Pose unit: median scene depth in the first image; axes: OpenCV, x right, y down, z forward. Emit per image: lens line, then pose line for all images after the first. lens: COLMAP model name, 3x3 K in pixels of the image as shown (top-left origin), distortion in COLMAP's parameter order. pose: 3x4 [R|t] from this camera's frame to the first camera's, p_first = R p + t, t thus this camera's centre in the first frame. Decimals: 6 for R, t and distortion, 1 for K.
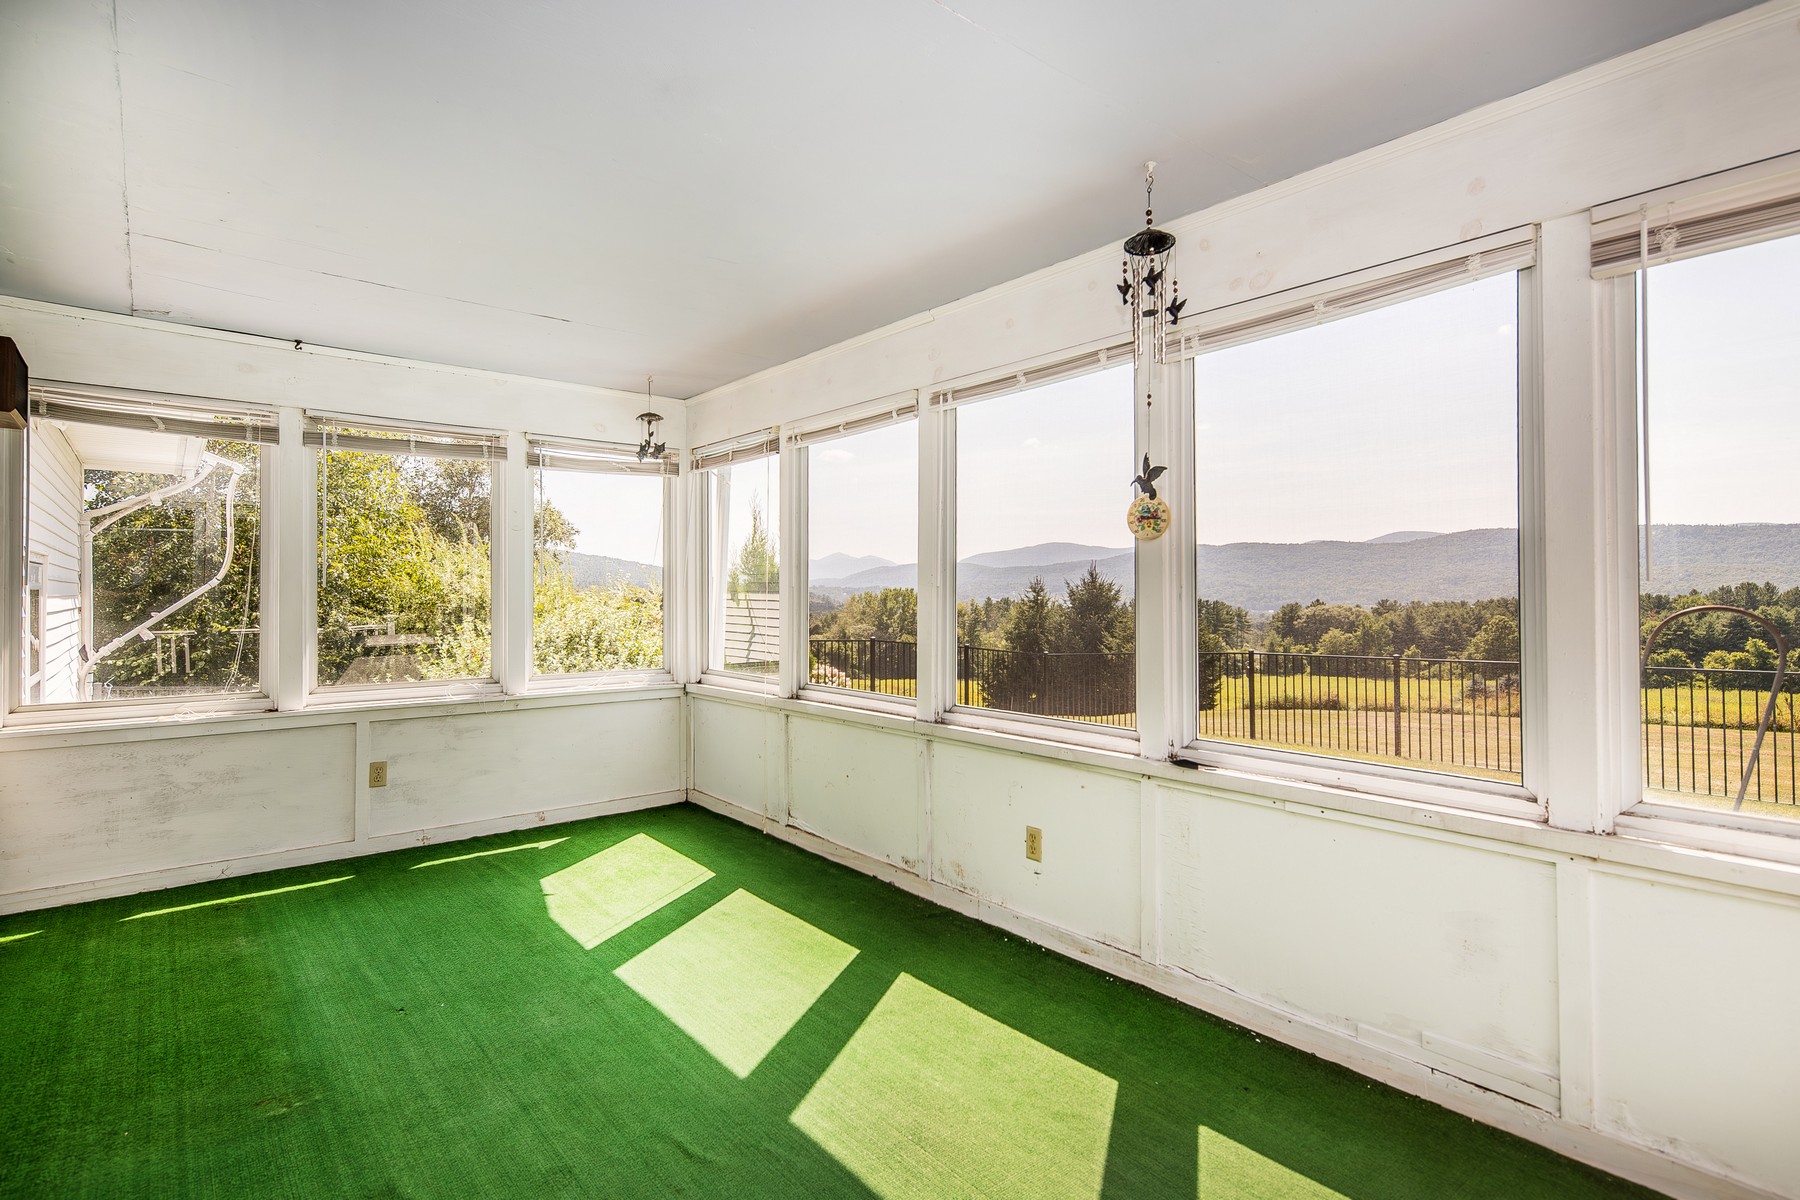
lens RADIAL K [[923.4, 0, 892.3], [0, 923.4, 595.7], [0, 0, 1]] dist [0.006718, -0.002942]
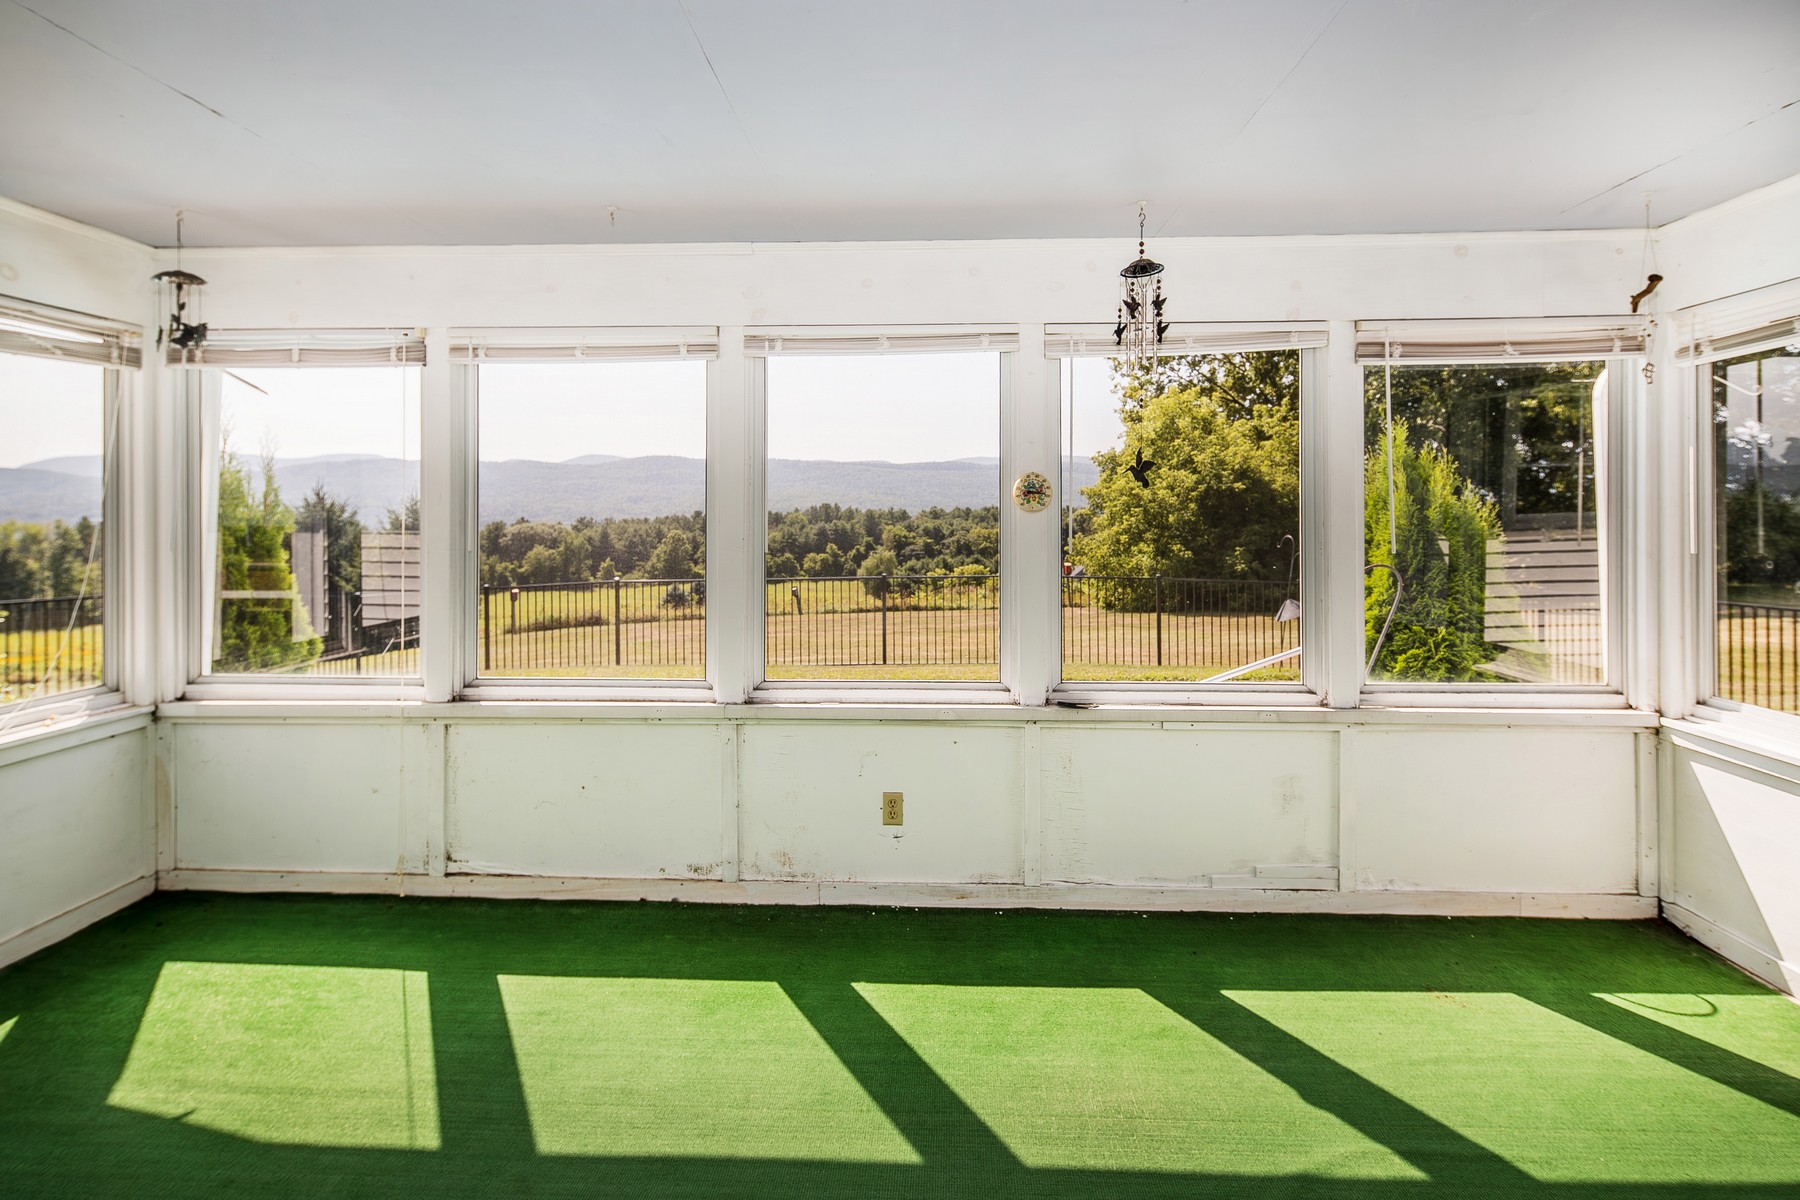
lens RADIAL K [[923.4, 0, 915.7], [0, 923.4, 517.2], [0, 0, 1]] dist [0.006718, -0.002942]
pose [[0.647677, -0.007444, 0.761878, -0.365423], [0.002184, 0.999966, 0.007913, -0.034343], [-0.761912, -0.003461, 0.647672, 0.205198]]
